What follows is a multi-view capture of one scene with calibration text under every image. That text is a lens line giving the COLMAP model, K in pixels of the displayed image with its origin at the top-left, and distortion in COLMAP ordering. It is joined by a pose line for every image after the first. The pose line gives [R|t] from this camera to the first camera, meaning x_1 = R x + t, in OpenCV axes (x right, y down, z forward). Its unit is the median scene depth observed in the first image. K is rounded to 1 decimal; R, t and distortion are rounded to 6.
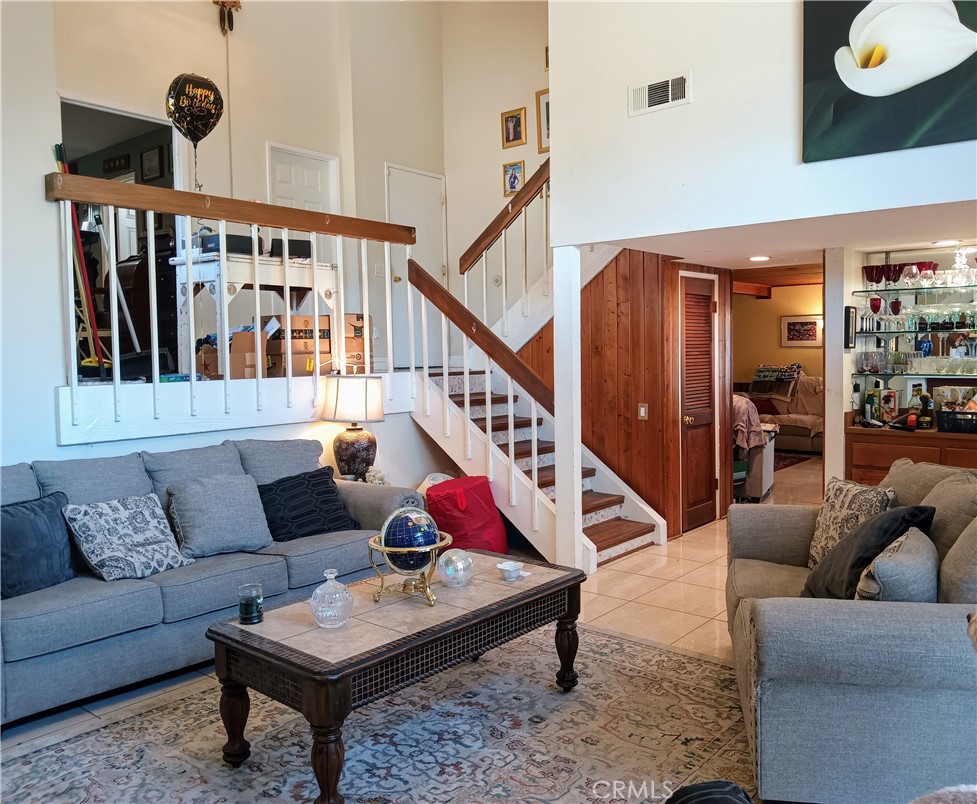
lens RADIAL K [[800.4, 0, 531.0], [0, 800.4, 397.3], [0, 0, 1]] dist [0.037862, -0.083844]
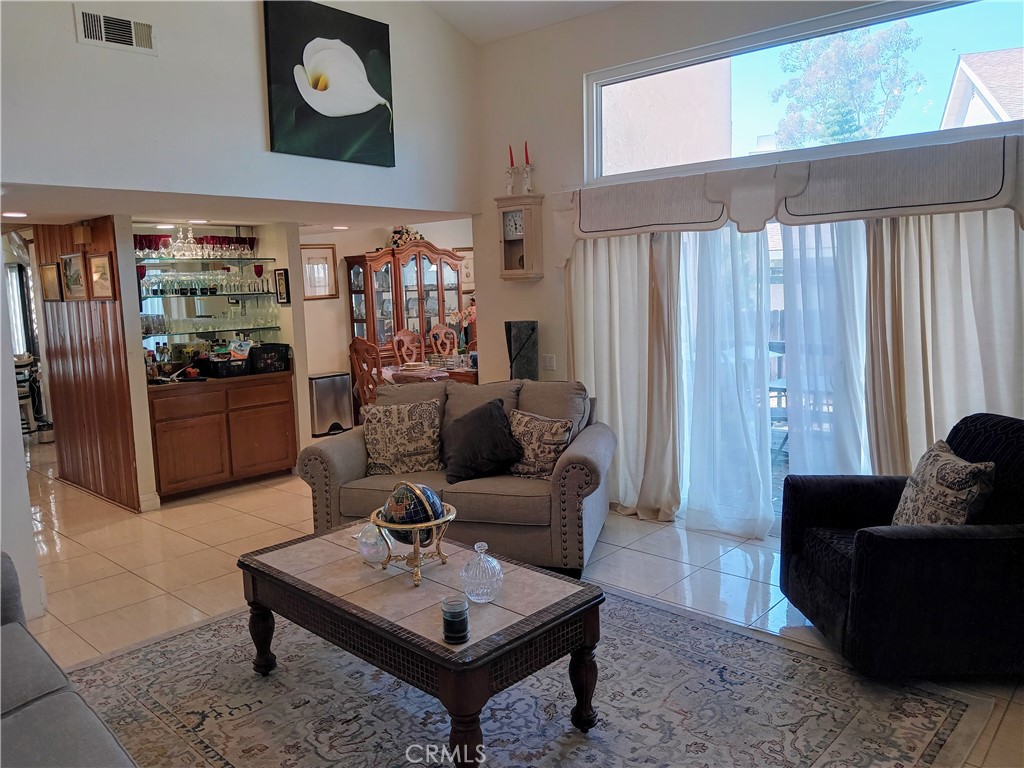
lens RADIAL K [[765.5, 0, 508.1], [0, 765.5, 381.6], [0, 0, 1]] dist [0.045467, -0.094344]
pose [[0.069455, -0.117076, 0.990691, -0.644169], [0.085810, 0.990110, 0.110991, -0.045562], [-0.993888, 0.077302, 0.078815, 0.492367]]
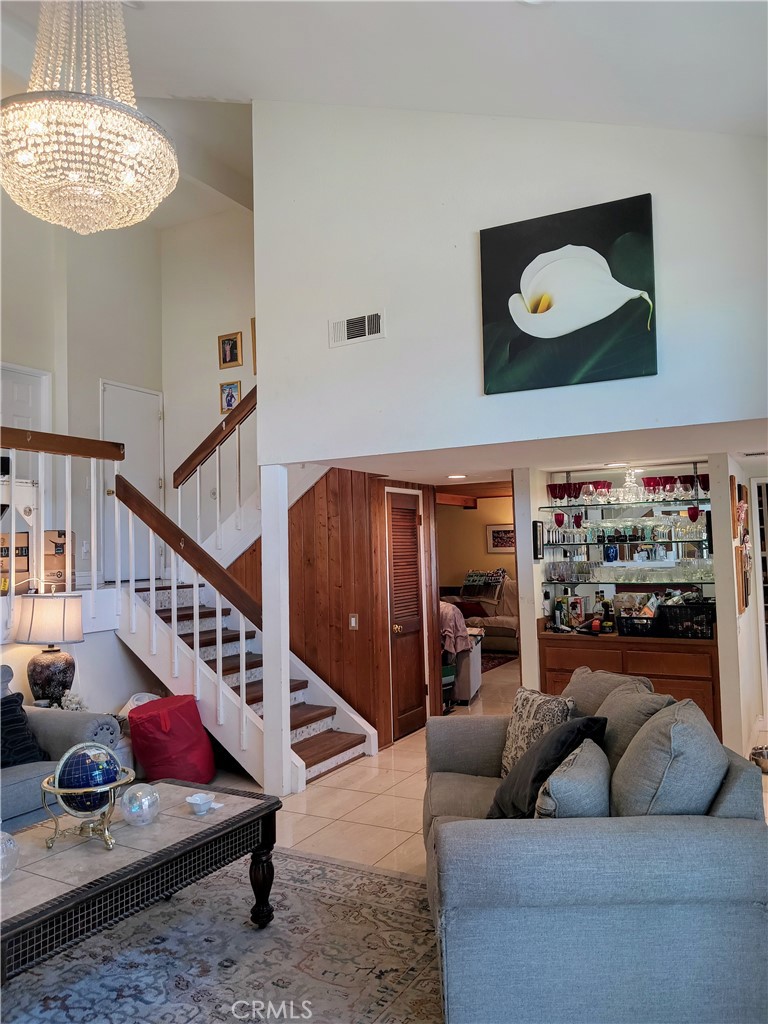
lens RADIAL K [[765.5, 0, 392.0], [0, 765.5, 509.4], [0, 0, 1]] dist [0.045467, -0.094344]
pose [[0.985970, -0.002229, 0.166909, 0.031107], [0.021562, 0.993235, -0.114105, -0.015455], [-0.165526, 0.116103, 0.979347, 0.010858]]
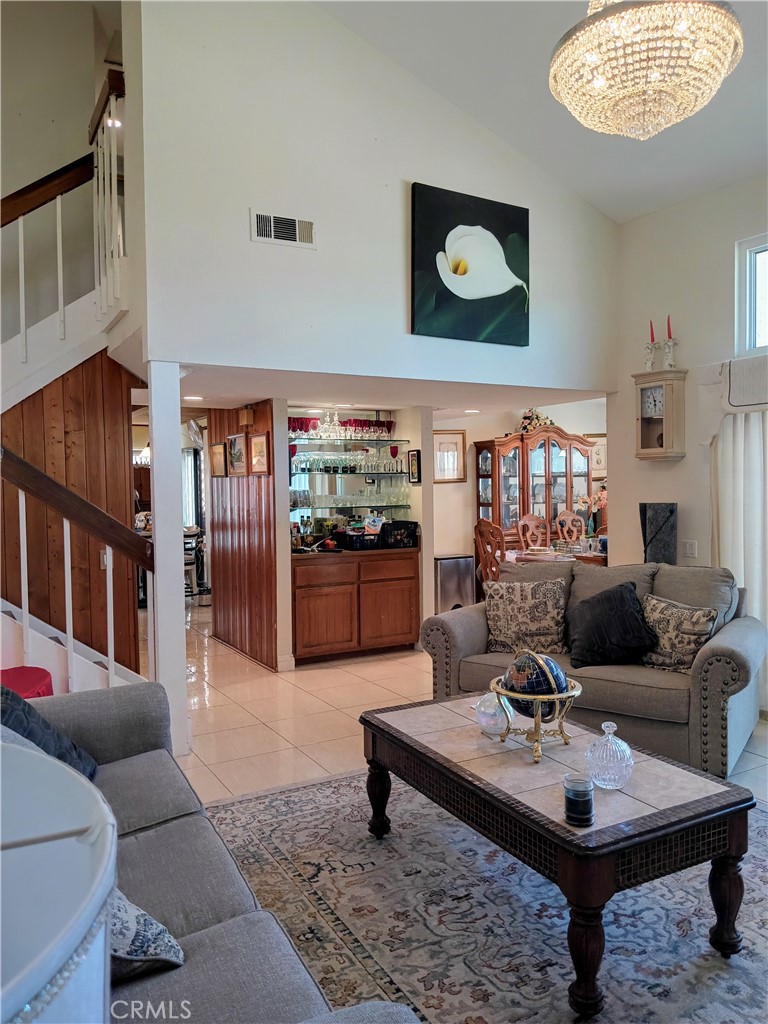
lens RADIAL K [[765.5, 0, 391.7], [0, 765.5, 510.3], [0, 0, 1]] dist [0.045467, -0.094344]
pose [[0.372854, -0.024508, 0.927566, -0.632517], [0.061961, 0.998078, 0.001464, -0.021086], [-0.925819, 0.056927, 0.373656, 0.499476]]
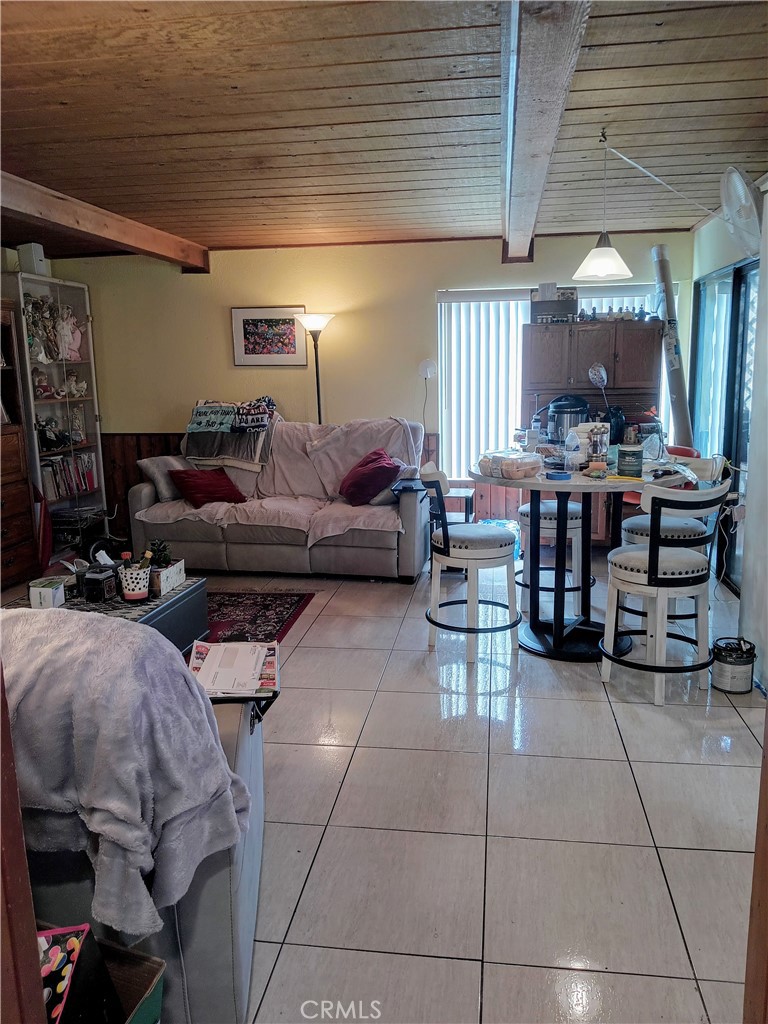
lens RADIAL K [[765.5, 0, 385.7], [0, 765.5, 508.4], [0, 0, 1]] dist [0.045467, -0.094344]
pose [[0.871788, -0.098762, 0.479824, 0.351891], [0.040250, 0.990596, 0.130765, -0.076994], [-0.488226, -0.094687, 0.867565, 1.215566]]
